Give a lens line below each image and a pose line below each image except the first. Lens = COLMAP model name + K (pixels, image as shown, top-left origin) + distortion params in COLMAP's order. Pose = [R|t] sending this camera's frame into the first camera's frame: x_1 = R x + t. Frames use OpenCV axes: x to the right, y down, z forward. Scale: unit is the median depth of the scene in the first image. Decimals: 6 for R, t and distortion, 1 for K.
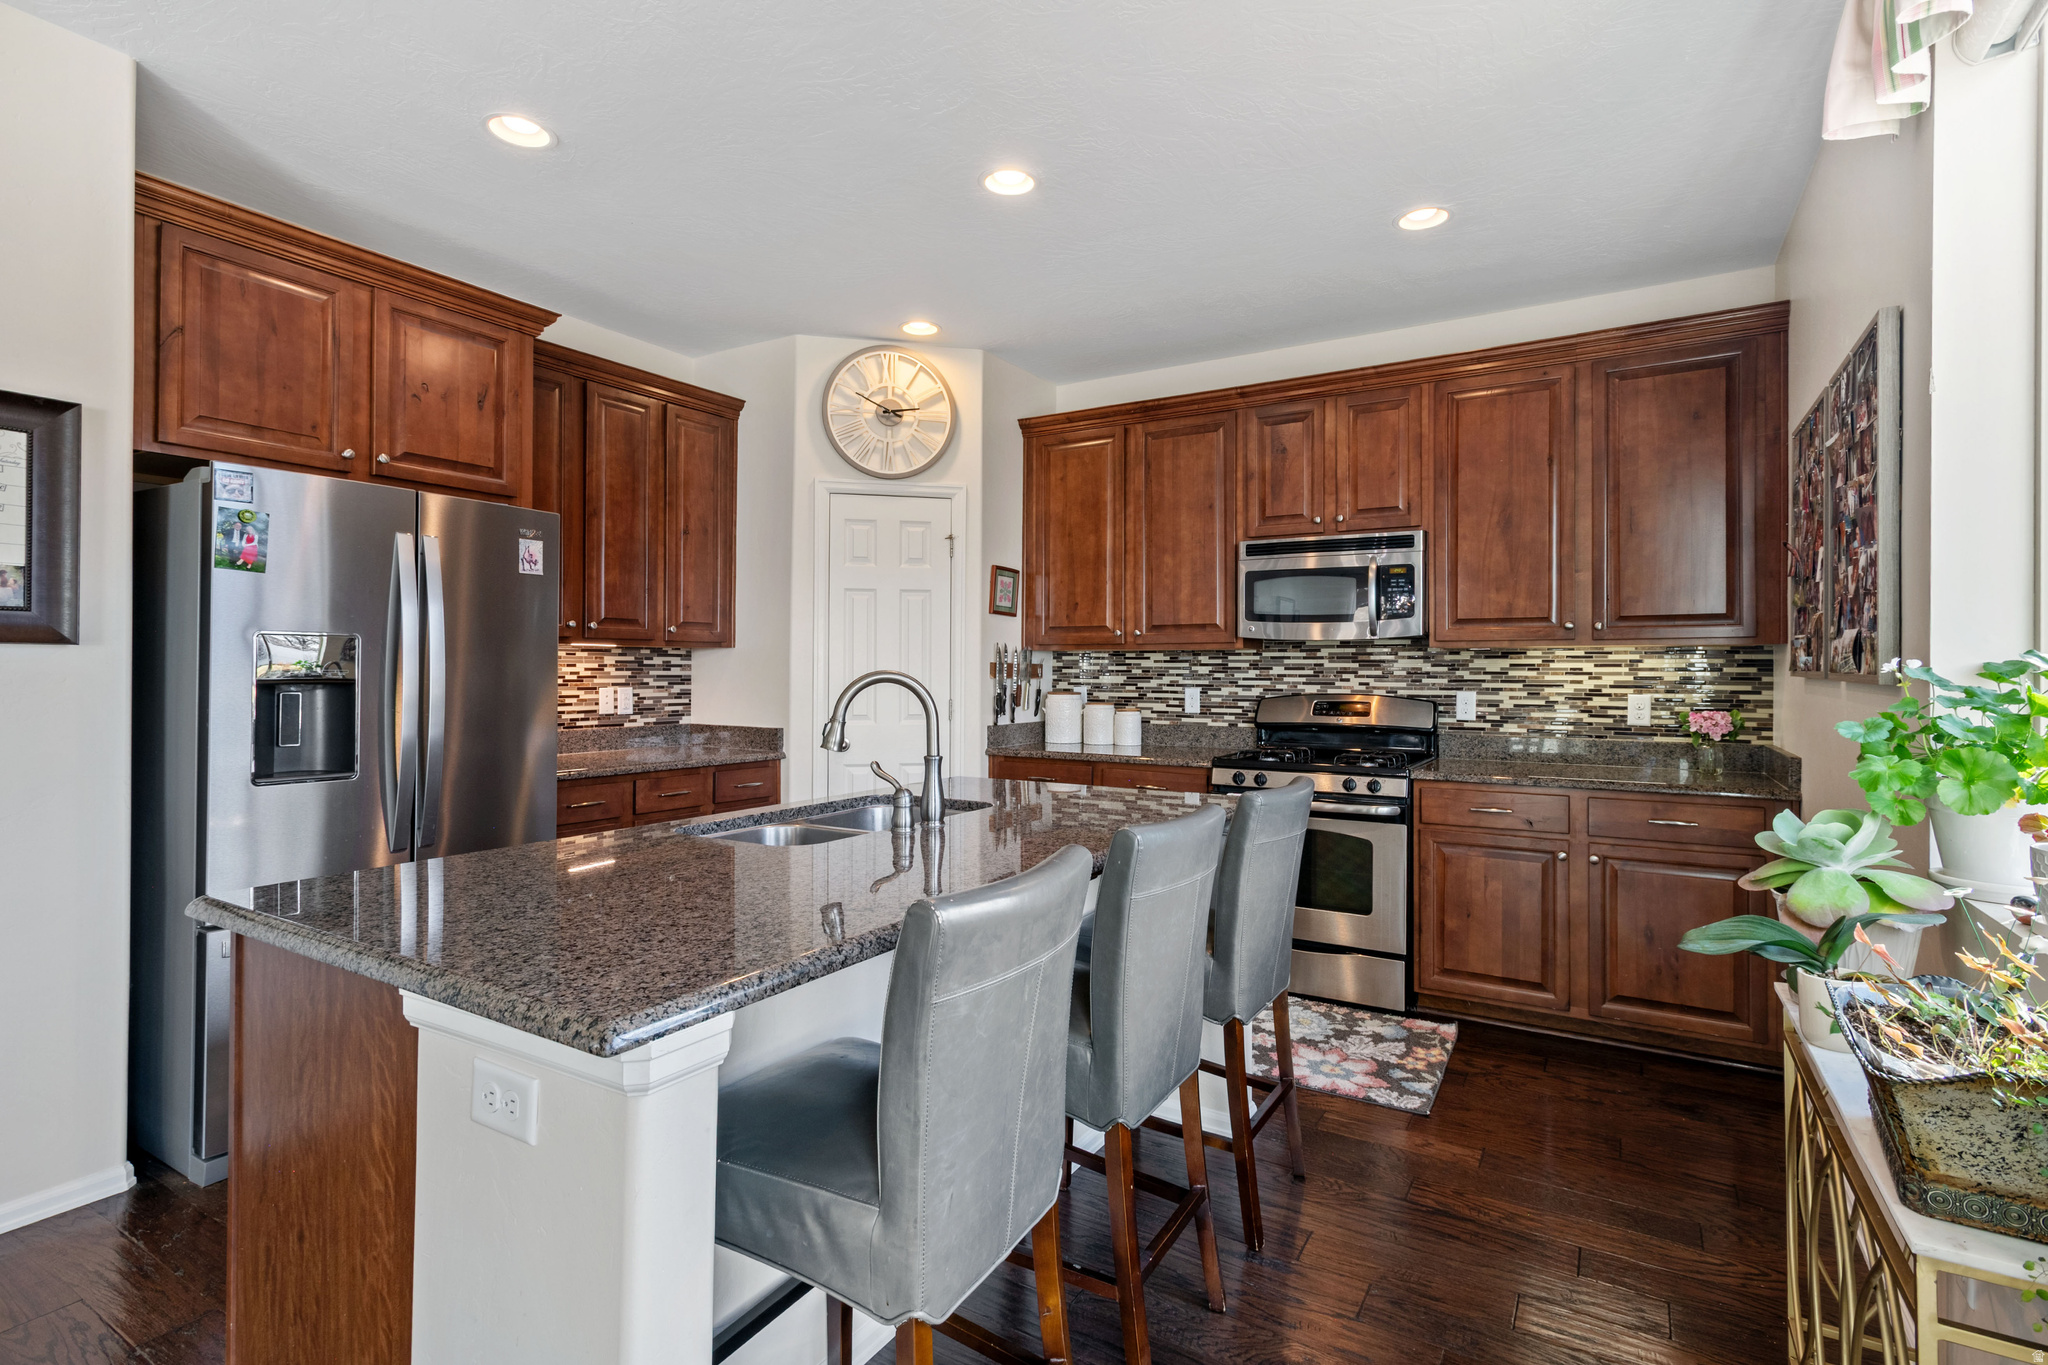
lens RADIAL K [[977.4, 0, 1030.8], [0, 977.4, 665.9], [0, 0, 1]] dist [0.001375, 0.002065]
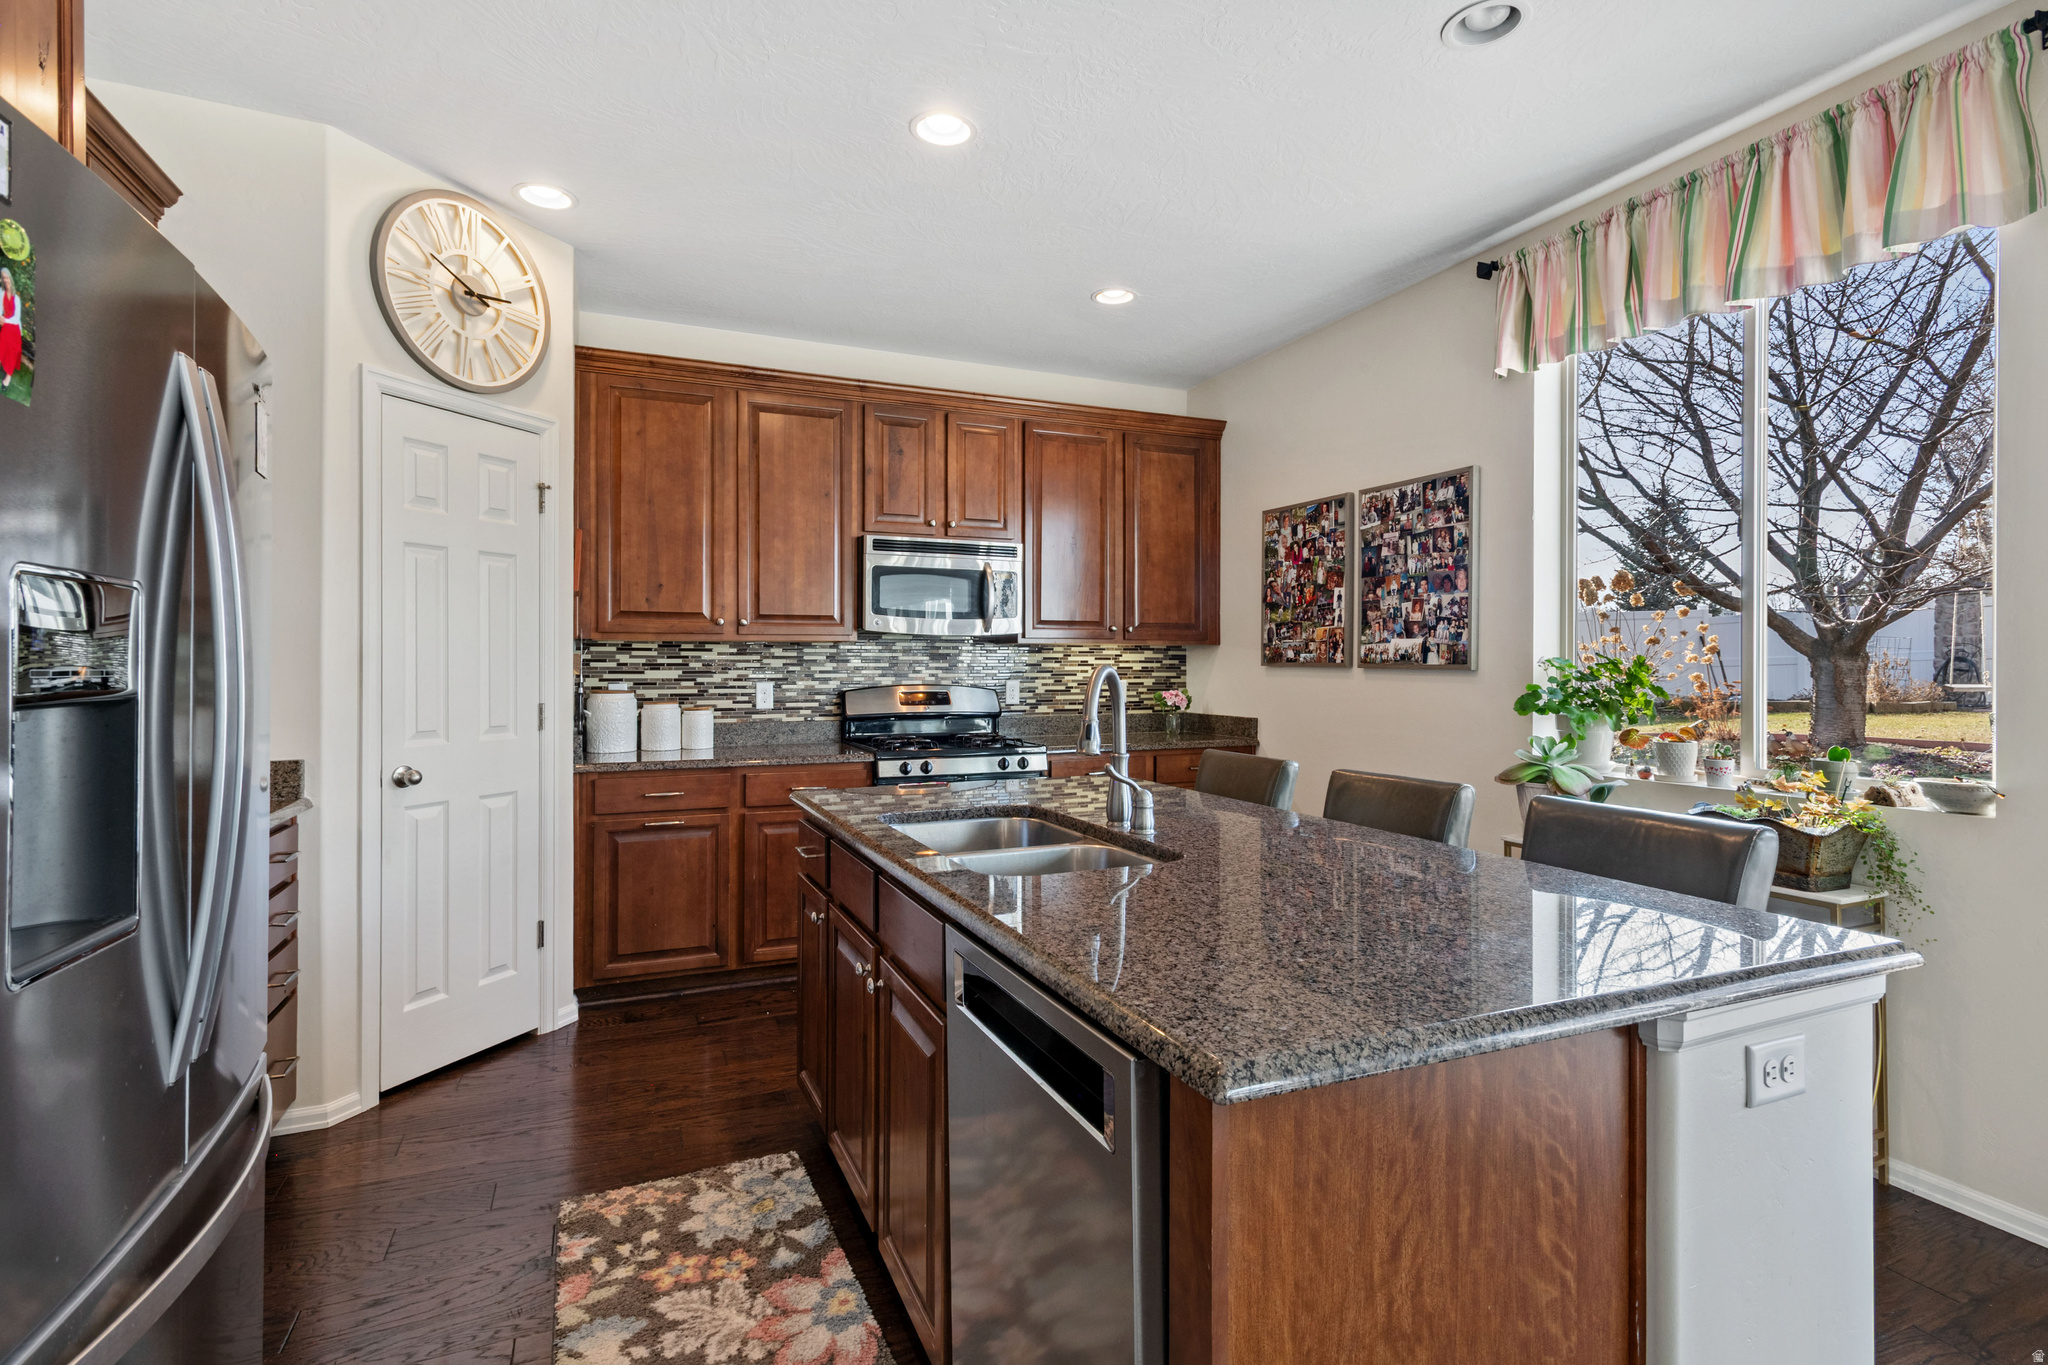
lens RADIAL K [[977.4, 0, 1007.4], [0, 977.4, 675.9], [0, 0, 1]] dist [0.001375, 0.002065]
pose [[0.587174, -0.012879, 0.809359, -0.493505], [-0.000269, 0.999870, 0.016106, 0.001472], [-0.809461, -0.009674, 0.587094, 0.278577]]
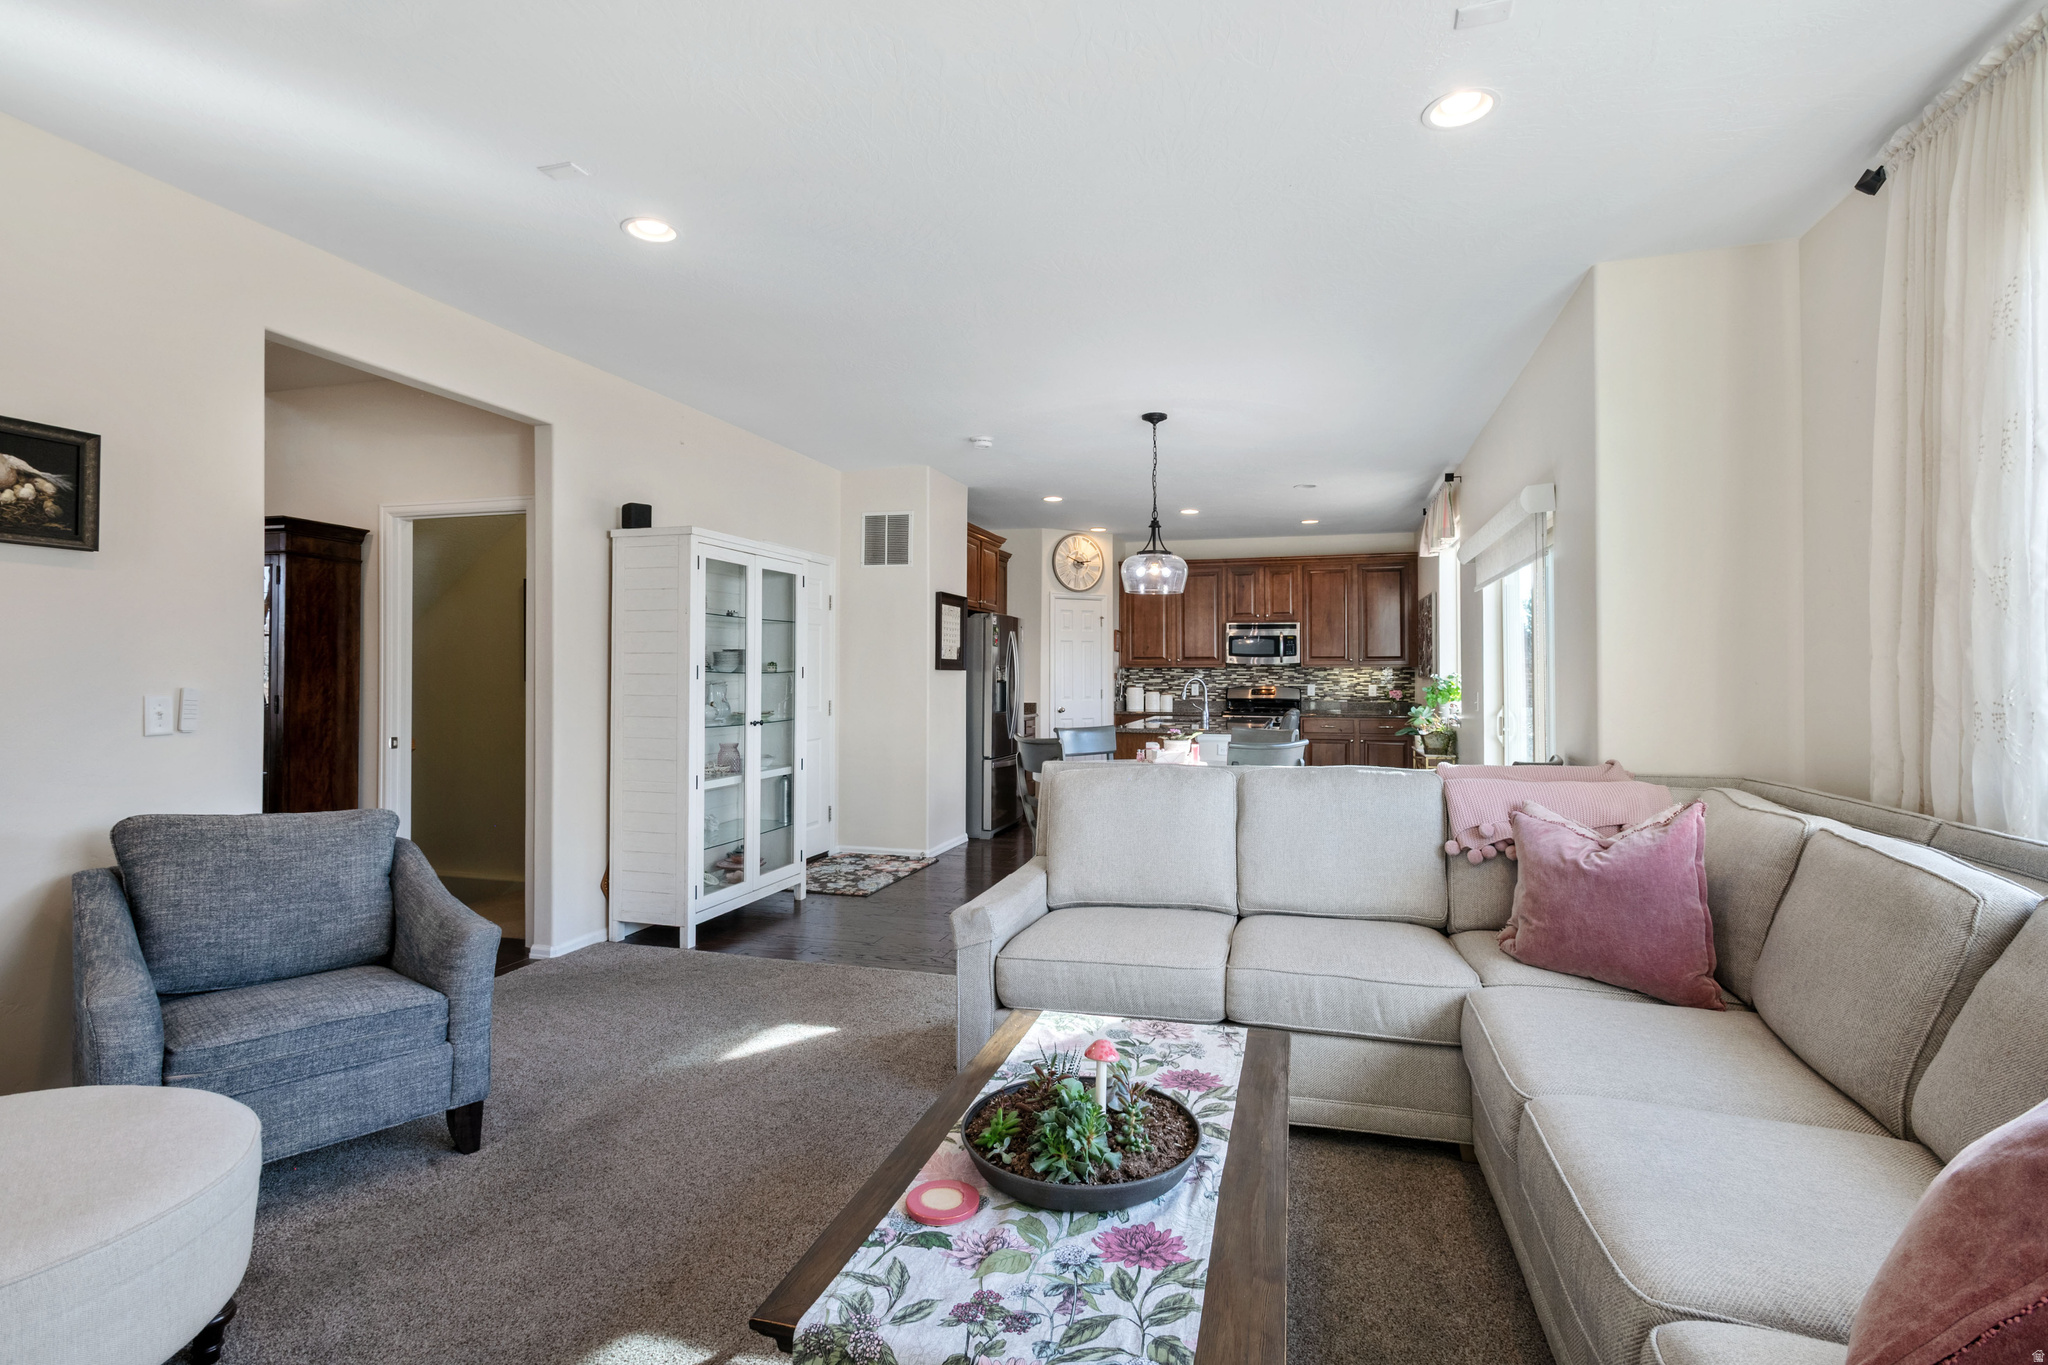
lens RADIAL K [[977.4, 0, 1030.5], [0, 977.4, 665.8], [0, 0, 1]] dist [0.001375, 0.002065]
pose [[0.965261, -0.000302, 0.261287, -0.853954], [0.001199, 0.999994, -0.003271, -0.013604], [-0.261284, 0.003471, 0.965256, -1.167809]]
